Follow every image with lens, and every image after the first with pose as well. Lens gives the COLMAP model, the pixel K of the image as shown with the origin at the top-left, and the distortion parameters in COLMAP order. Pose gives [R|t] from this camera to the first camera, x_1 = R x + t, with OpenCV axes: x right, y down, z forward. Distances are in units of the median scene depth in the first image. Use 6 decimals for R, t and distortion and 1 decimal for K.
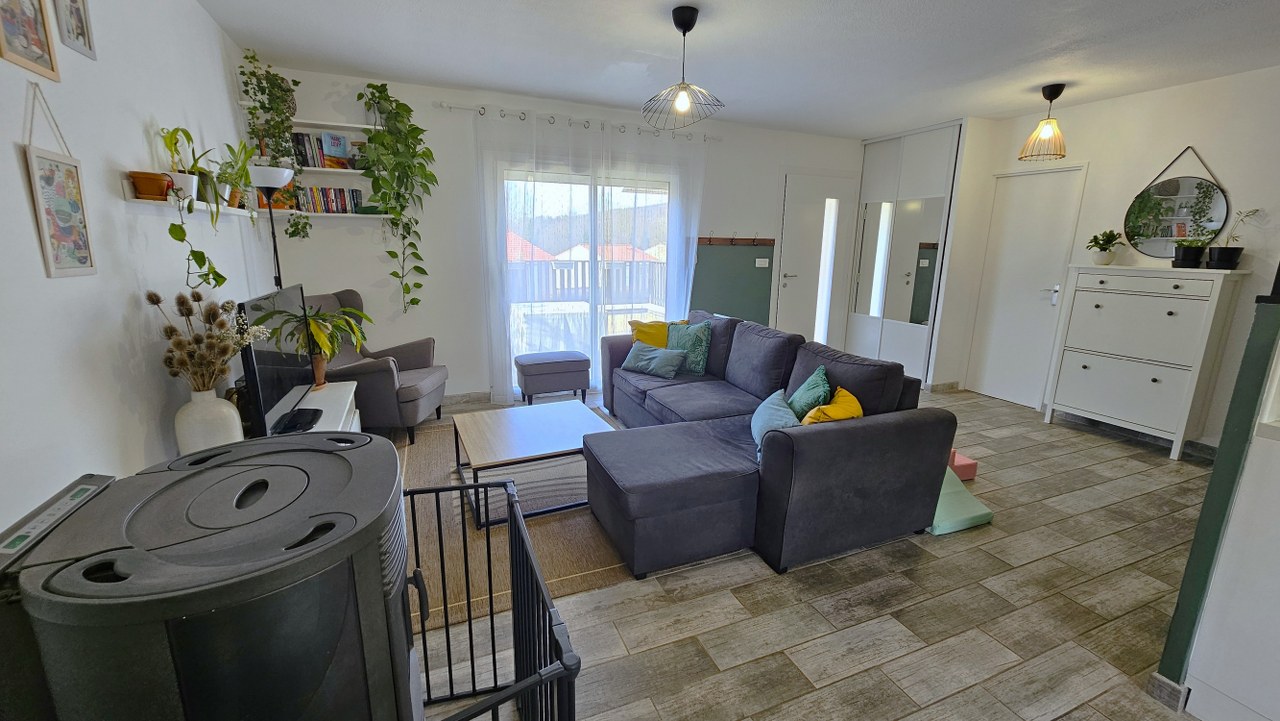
lens RADIAL K [[519.9, 0, 648.6], [0, 519.9, 360.1], [0, 0, 1]] dist [-0.002445, 0.001088]
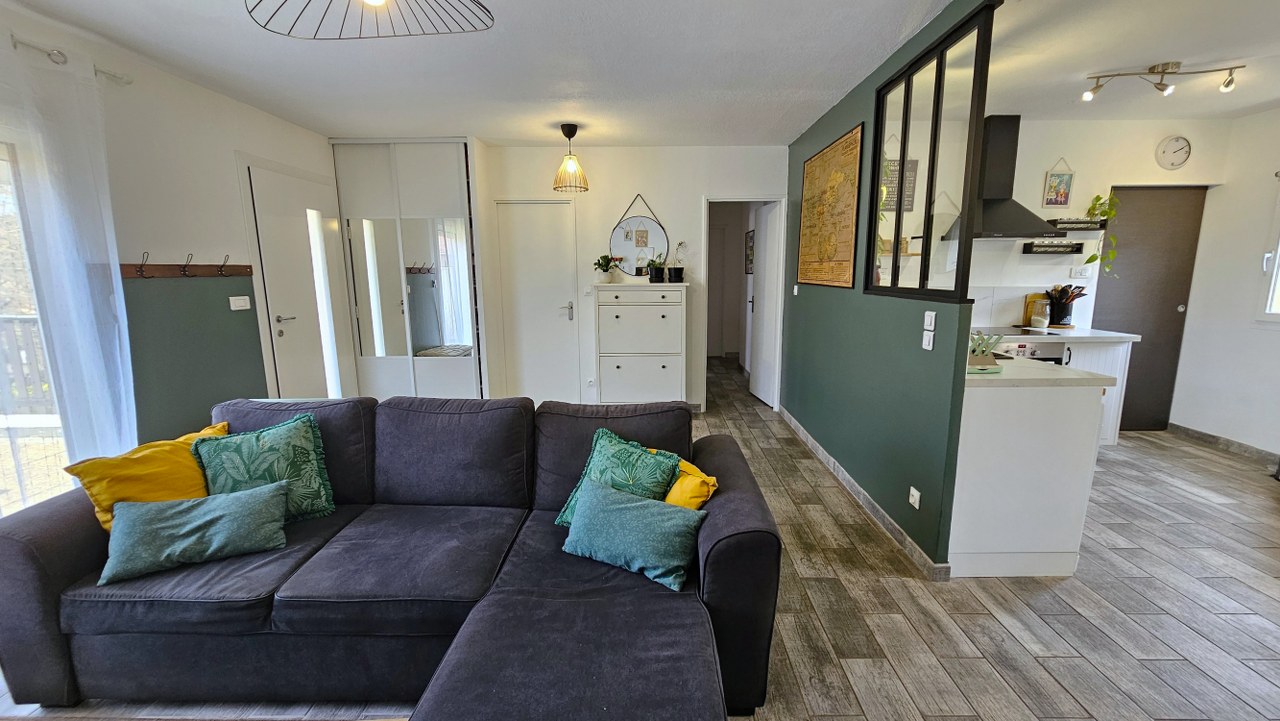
lens RADIAL K [[519.9, 0, 651.3], [0, 519.9, 359.9], [0, 0, 1]] dist [-0.002445, 0.001088]
pose [[0.402347, -0.175476, 0.898513, -0.255660], [0.213435, 0.972393, 0.094330, -0.120329], [-0.890260, 0.153820, 0.428692, 0.490162]]
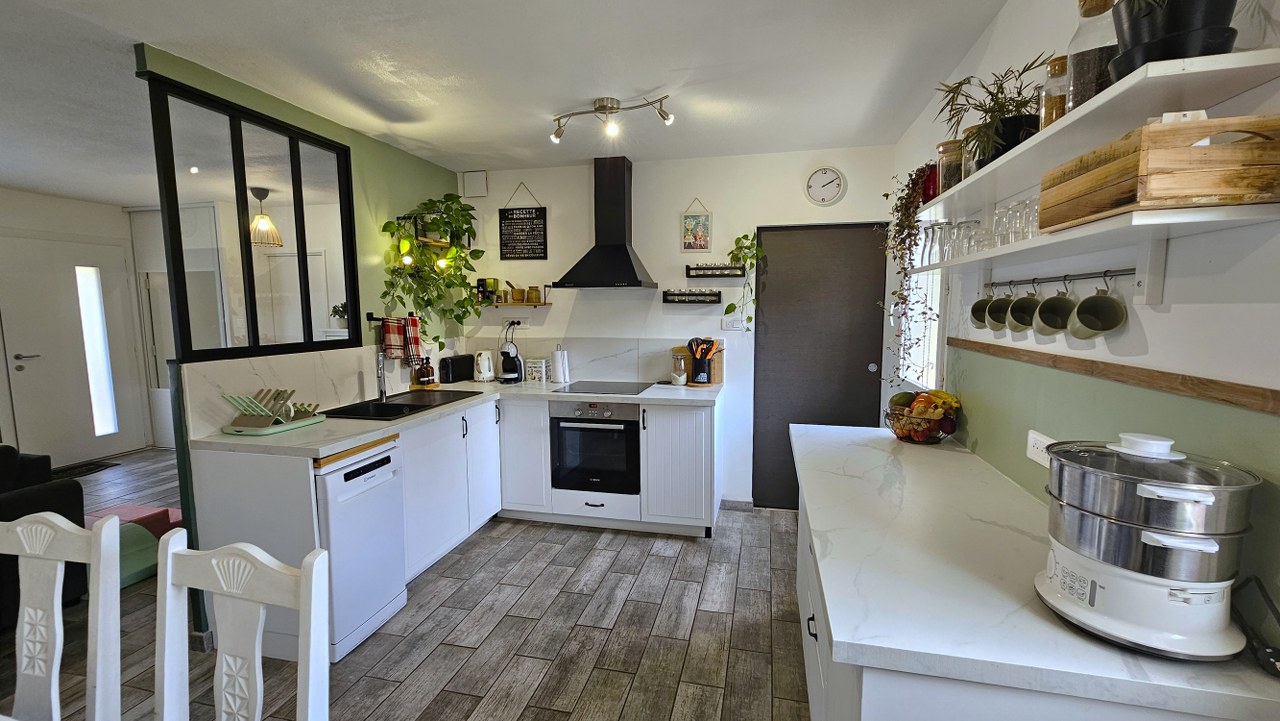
lens RADIAL K [[519.9, 0, 646.4], [0, 519.9, 361.4], [0, 0, 1]] dist [-0.002445, 0.001088]
pose [[0.591926, -0.102827, 0.799406, 0.325565], [0.190212, 0.981635, -0.014577, 0.072538], [-0.783226, 0.160685, 0.600614, -0.430758]]
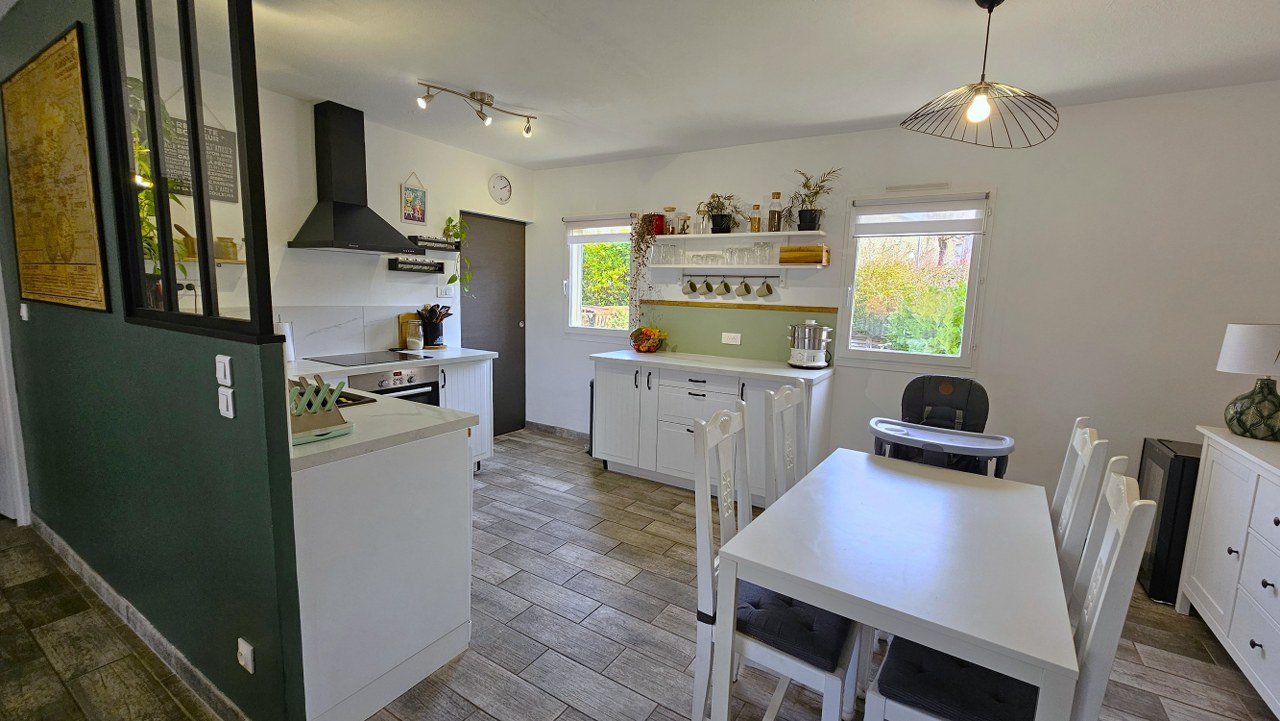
lens RADIAL K [[519.9, 0, 644.3], [0, 519.9, 362.1], [0, 0, 1]] dist [-0.002445, 0.001088]
pose [[-0.571149, -0.146314, 0.807701, 0.002161], [0.138516, 0.952695, 0.270528, -0.098639], [-0.809075, 0.266392, -0.523864, 0.388669]]
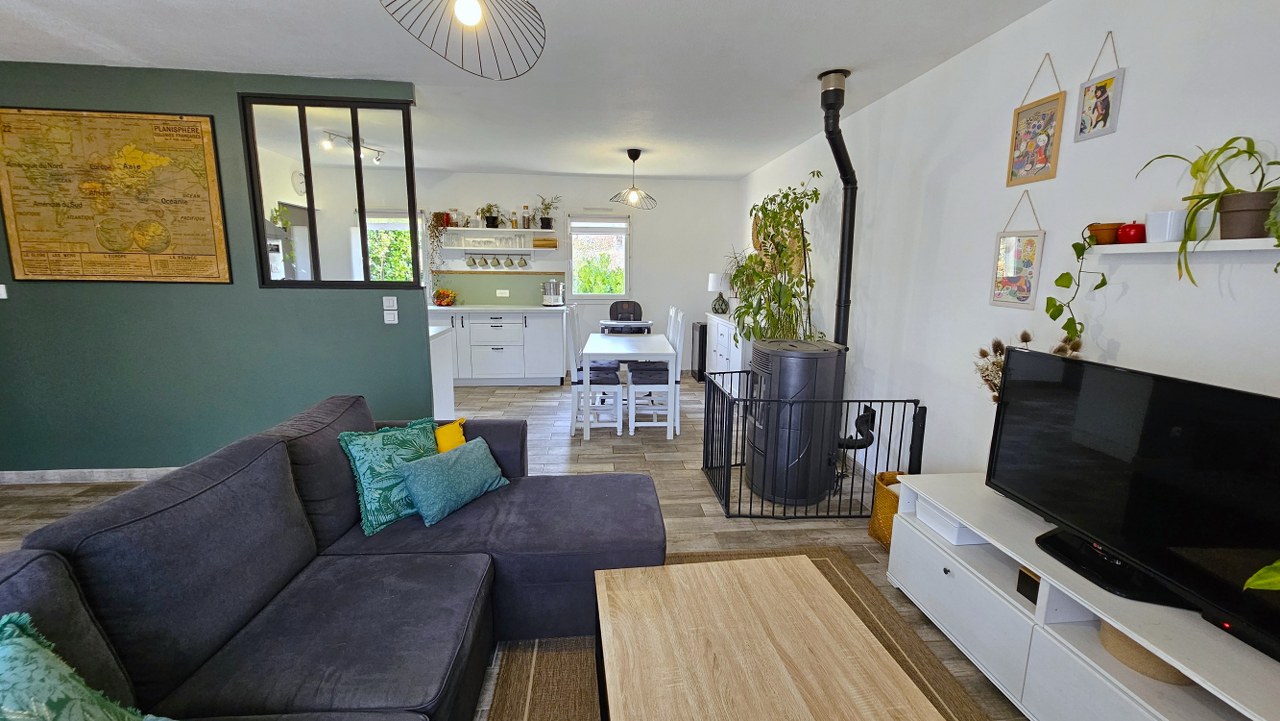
lens RADIAL K [[519.9, 0, 638.4], [0, 519.9, 368.2], [0, 0, 1]] dist [-0.002445, 0.001088]
pose [[-0.949886, -0.087637, 0.300062, -0.224823], [0.039496, 0.918559, 0.393307, -0.285446], [-0.310093, 0.385448, -0.869064, 1.223284]]
